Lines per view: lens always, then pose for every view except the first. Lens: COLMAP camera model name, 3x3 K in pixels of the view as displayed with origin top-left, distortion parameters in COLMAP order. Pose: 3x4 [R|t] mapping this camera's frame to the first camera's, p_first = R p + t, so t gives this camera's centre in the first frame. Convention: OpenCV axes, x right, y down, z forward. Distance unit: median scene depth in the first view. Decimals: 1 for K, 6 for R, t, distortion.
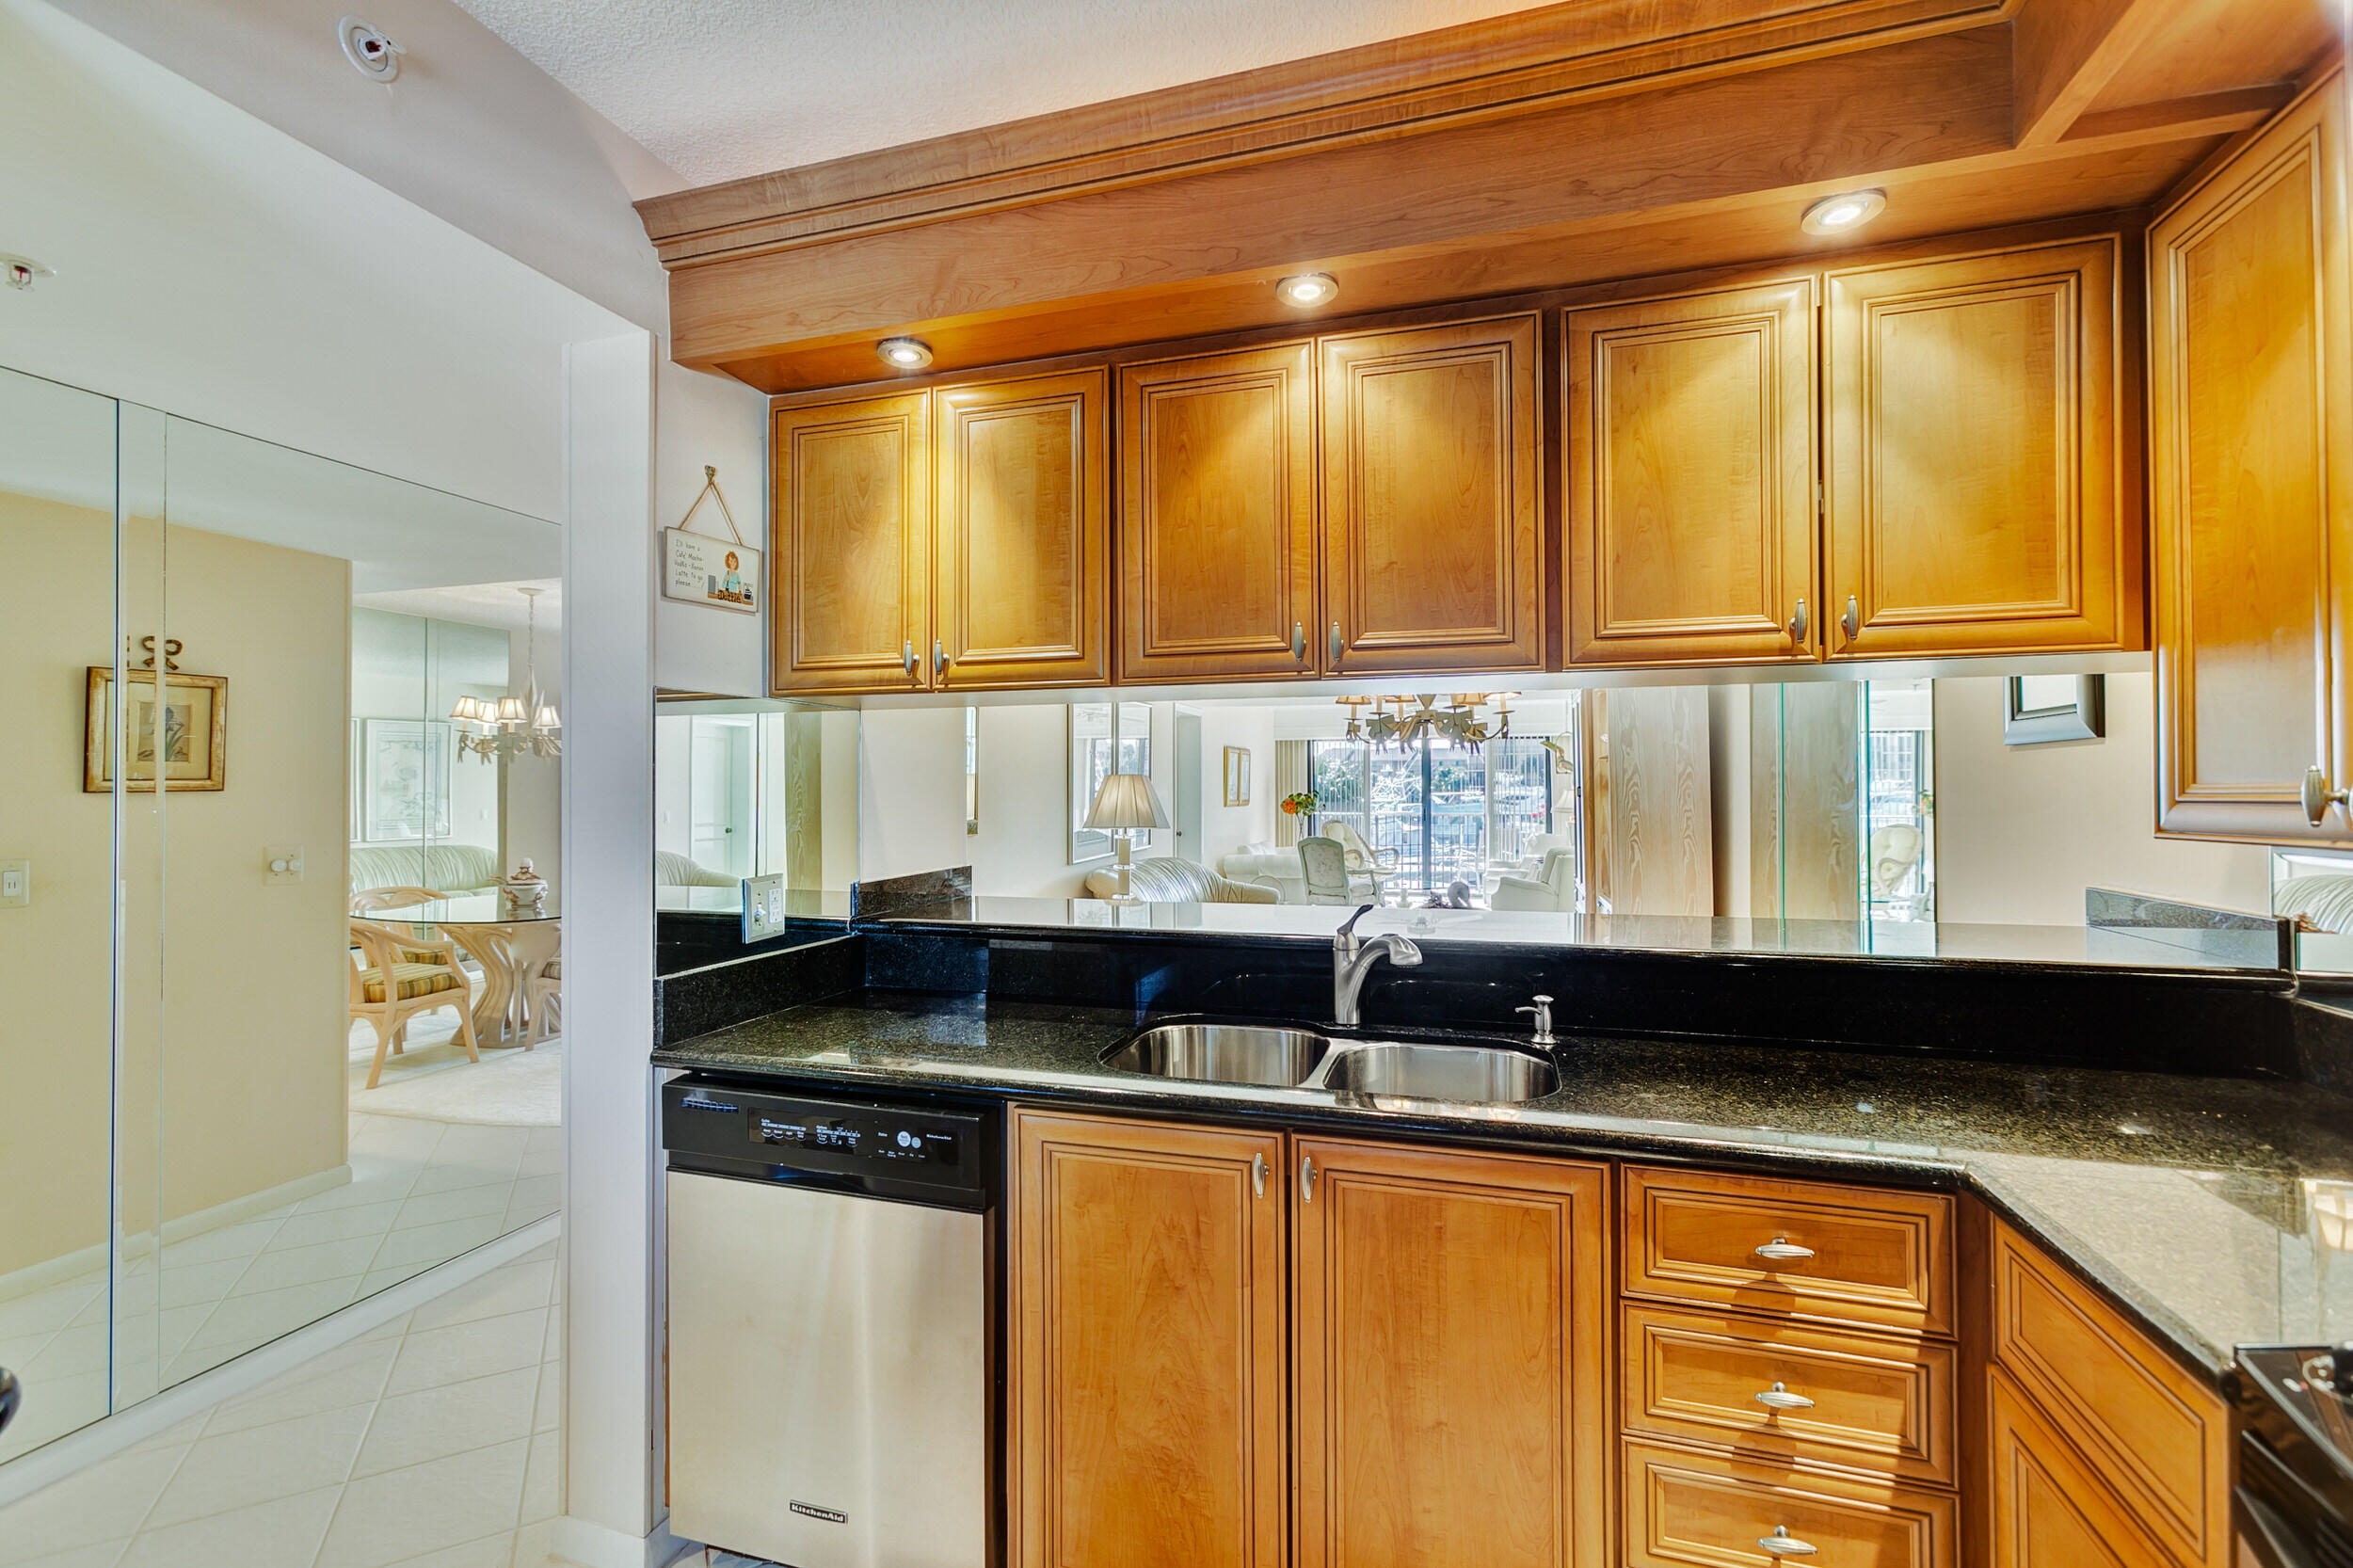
lens RADIAL K [[1049.0, 0, 1166.0], [0, 1049.0, 779.6], [0, 0, 1]] dist [-0.013279, 0.013312]
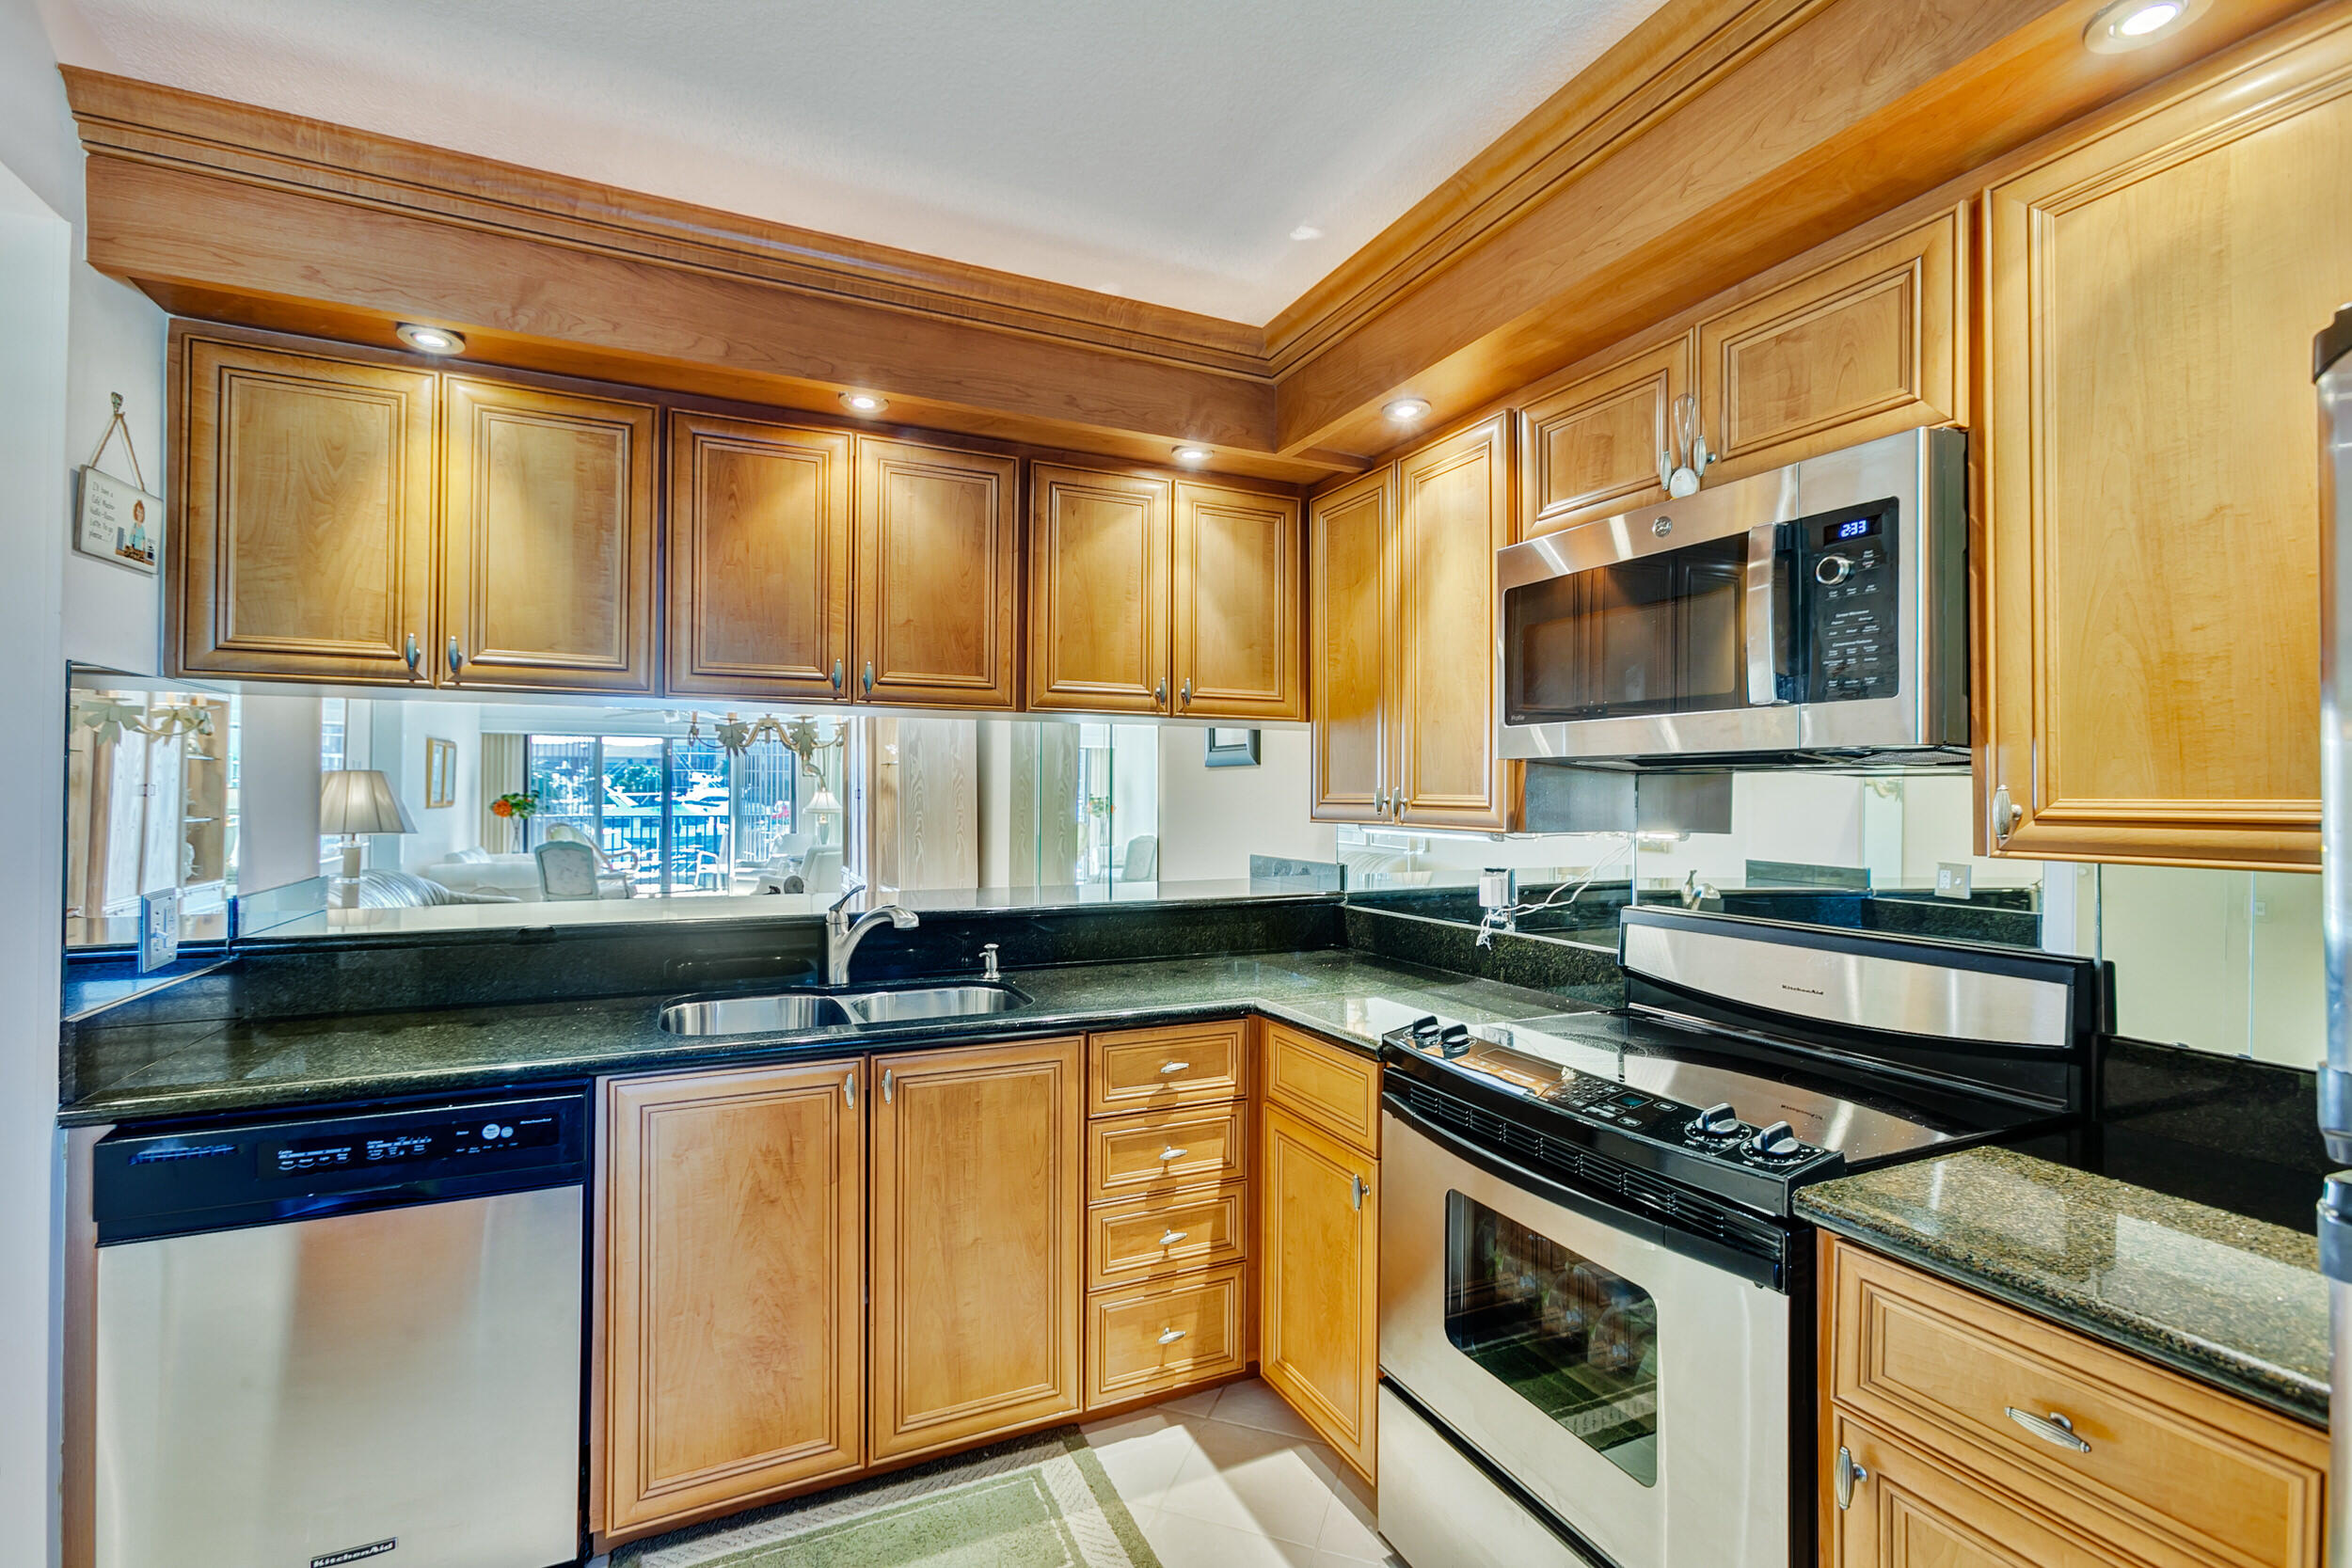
lens RADIAL K [[1048.4, 0, 1165.5], [0, 1048.4, 779.6], [0, 0, 1]] dist [-0.013279, 0.013312]
pose [[0.741934, 0.015014, 0.670305, -0.439557], [-0.014385, 0.999876, -0.006475, -0.003990], [-0.670319, -0.004839, 0.742058, -0.194211]]
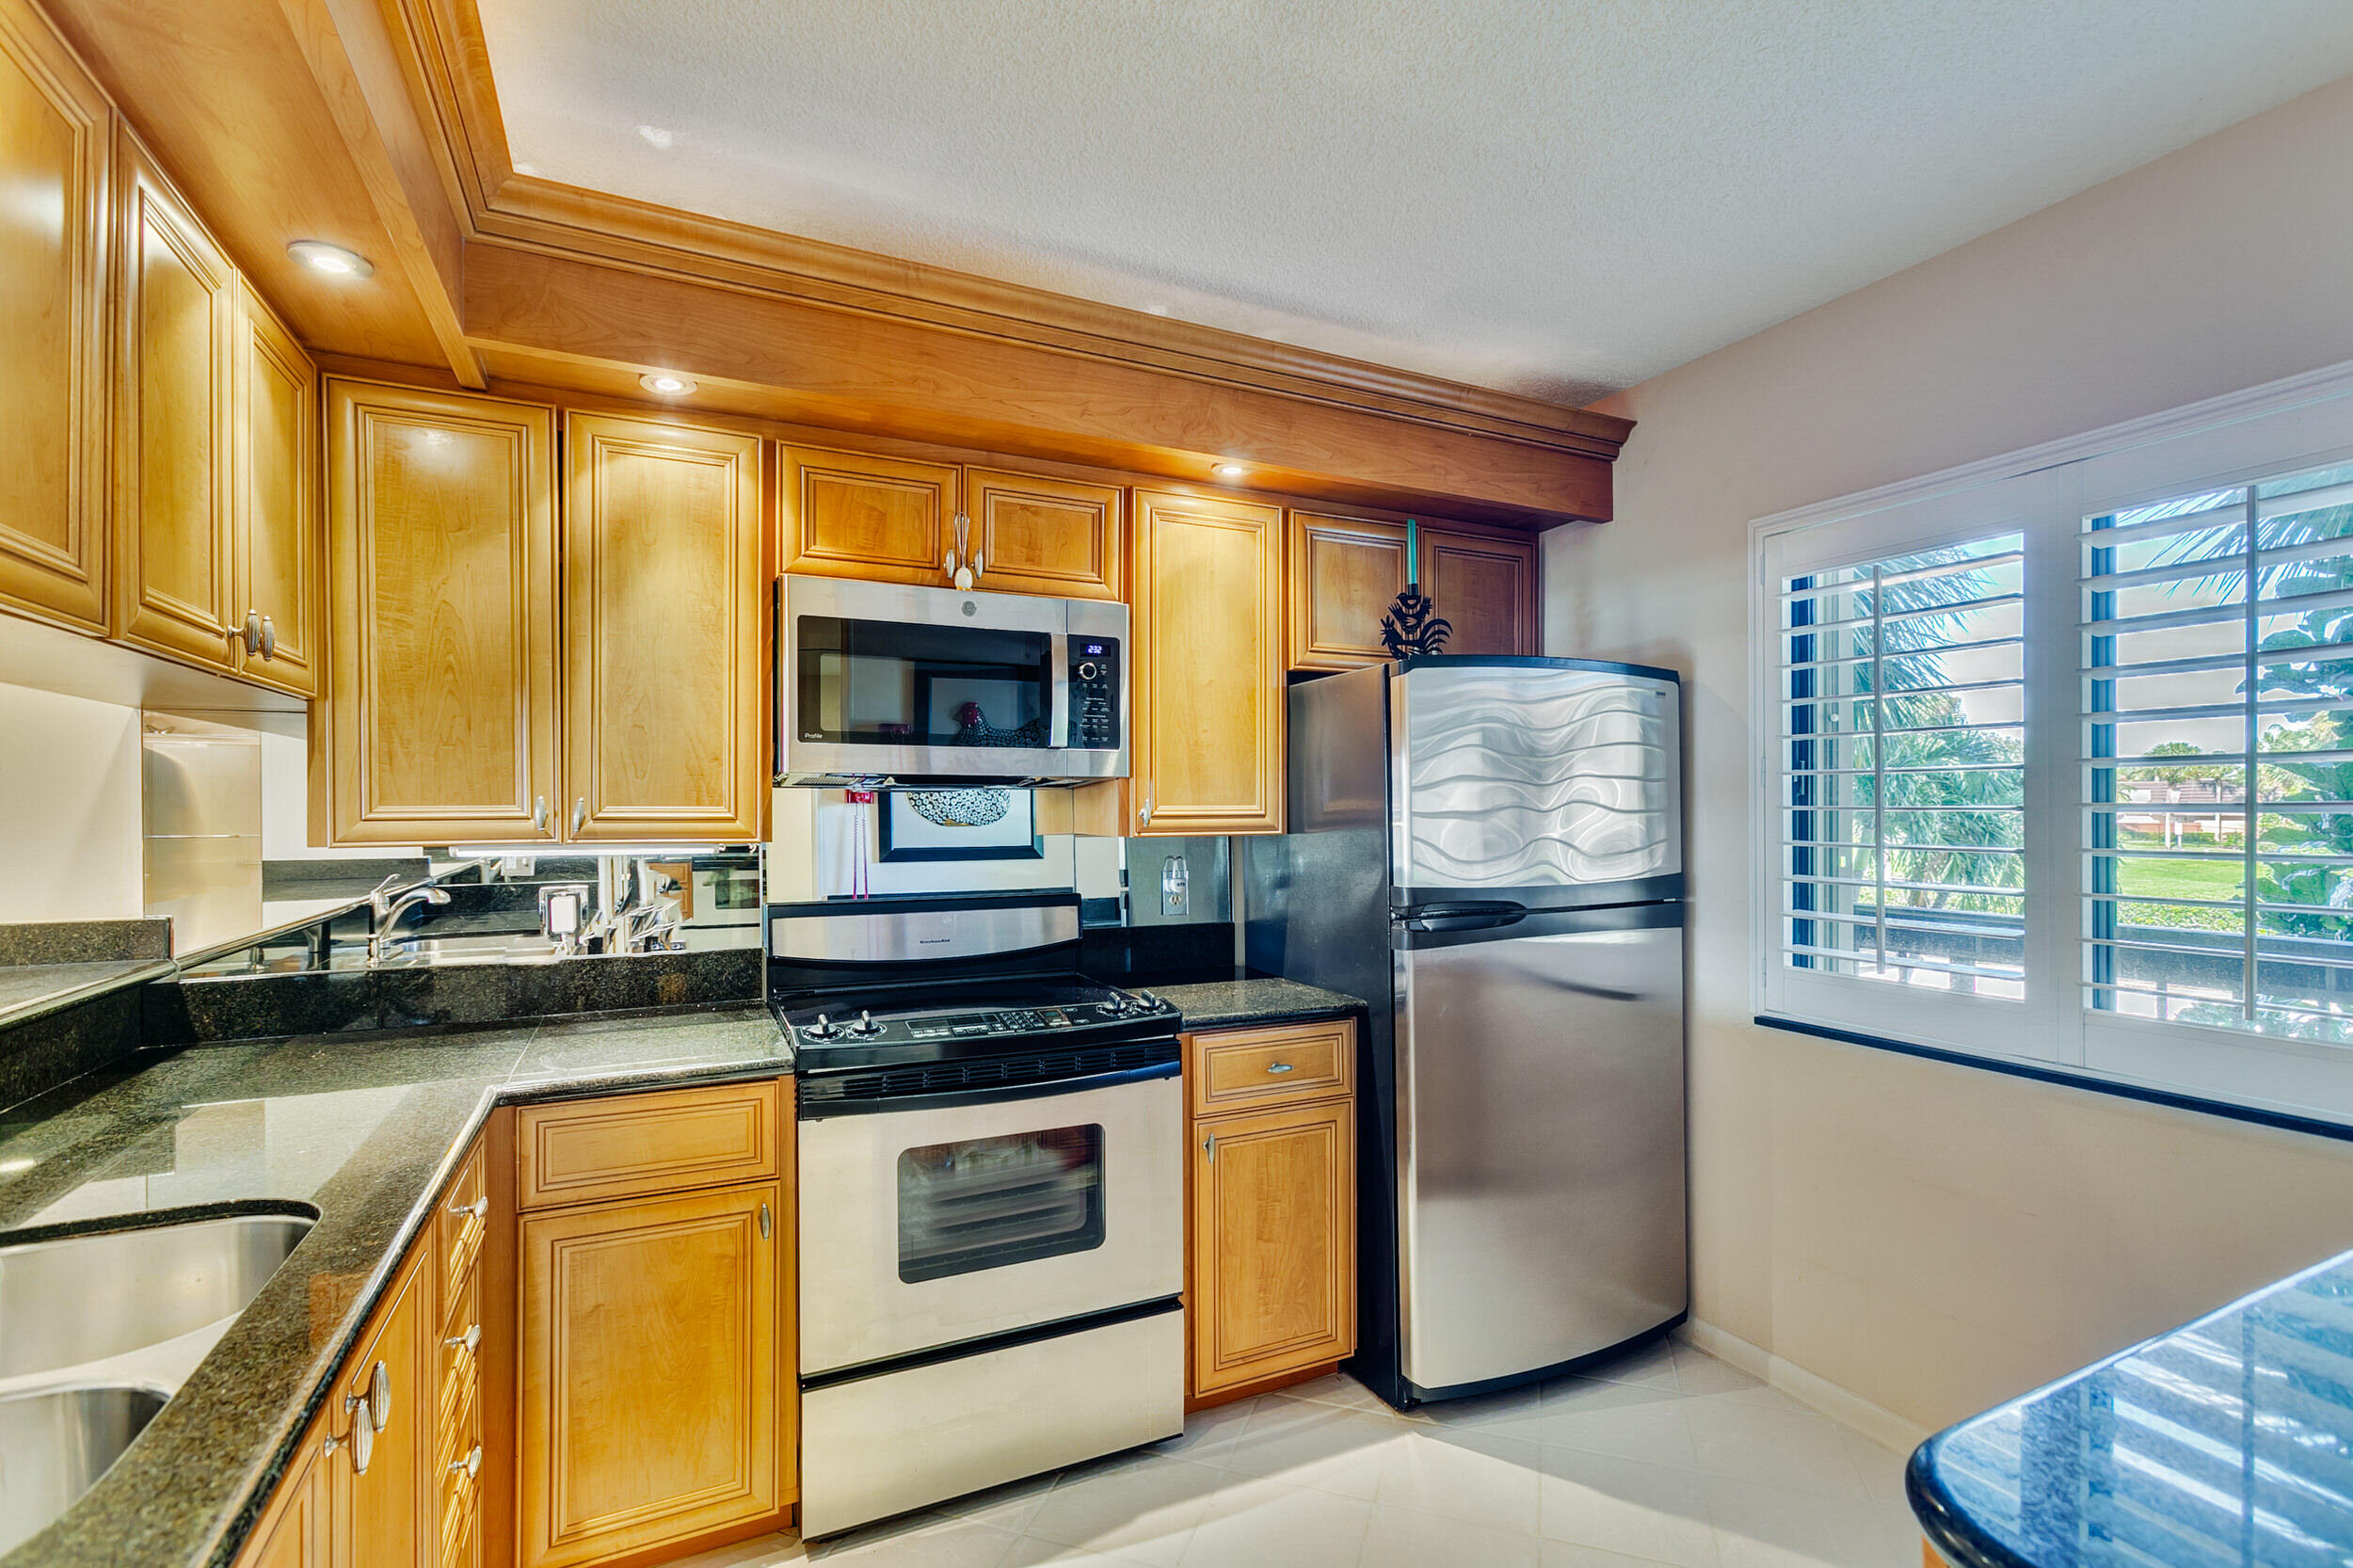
lens RADIAL K [[1063.7, 0, 1174.2], [0, 1063.7, 797.6], [0, 0, 1]] dist [-0.041849, 0.039194]
pose [[-0.683503, 0.007409, 0.729910, -0.607344], [-0.004831, 0.999881, -0.014673, 0.006283], [-0.729931, -0.013555, -0.683386, 0.940002]]
